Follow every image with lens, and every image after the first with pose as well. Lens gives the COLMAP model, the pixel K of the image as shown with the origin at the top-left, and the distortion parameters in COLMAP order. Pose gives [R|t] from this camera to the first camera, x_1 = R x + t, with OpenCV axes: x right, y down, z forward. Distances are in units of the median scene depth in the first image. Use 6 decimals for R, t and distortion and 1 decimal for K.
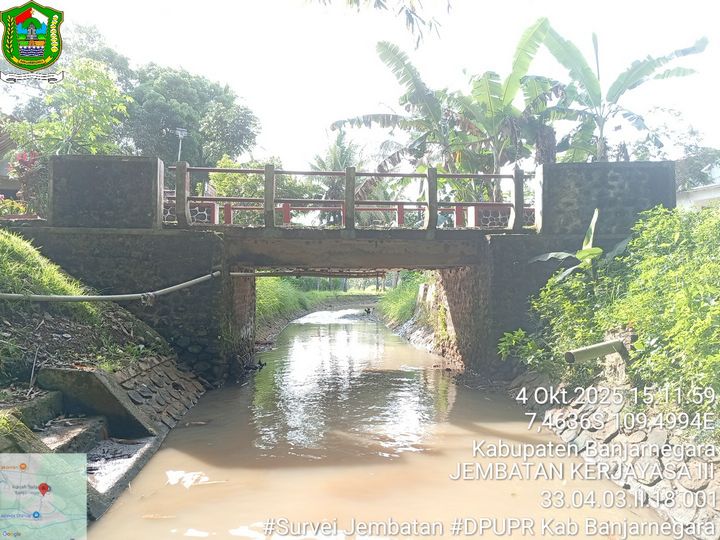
lens RADIAL K [[550.6, 0, 361.5], [0, 550.6, 271.0], [0, 0, 1]] dist [0.094400, -0.198129]
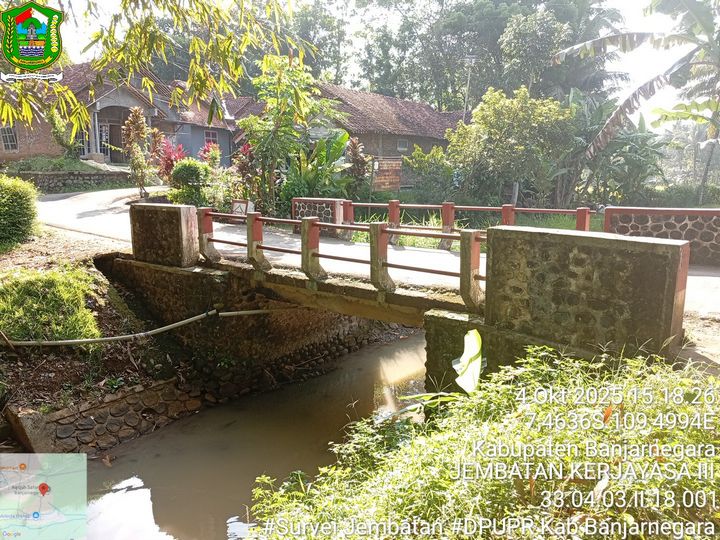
lens RADIAL K [[550.6, 0, 358.3], [0, 550.6, 271.4], [0, 0, 1]] dist [0.094400, -0.198129]
pose [[0.738291, 0.114979, -0.664610, 0.687304], [0.027722, 0.979358, 0.200226, -0.288247], [0.673913, -0.166249, 0.719863, 0.376431]]
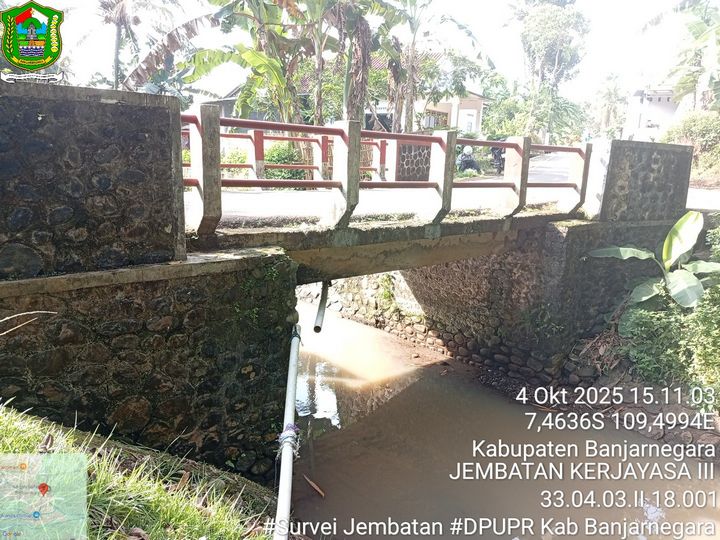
lens RADIAL K [[550.6, 0, 358.4], [0, 550.6, 268.5], [0, 0, 1]] dist [0.094400, -0.198129]
pose [[0.805637, -0.092108, 0.585206, -0.508980], [-0.056002, 0.971574, 0.230017, -0.177923], [-0.589757, -0.218082, 0.777577, 0.532478]]
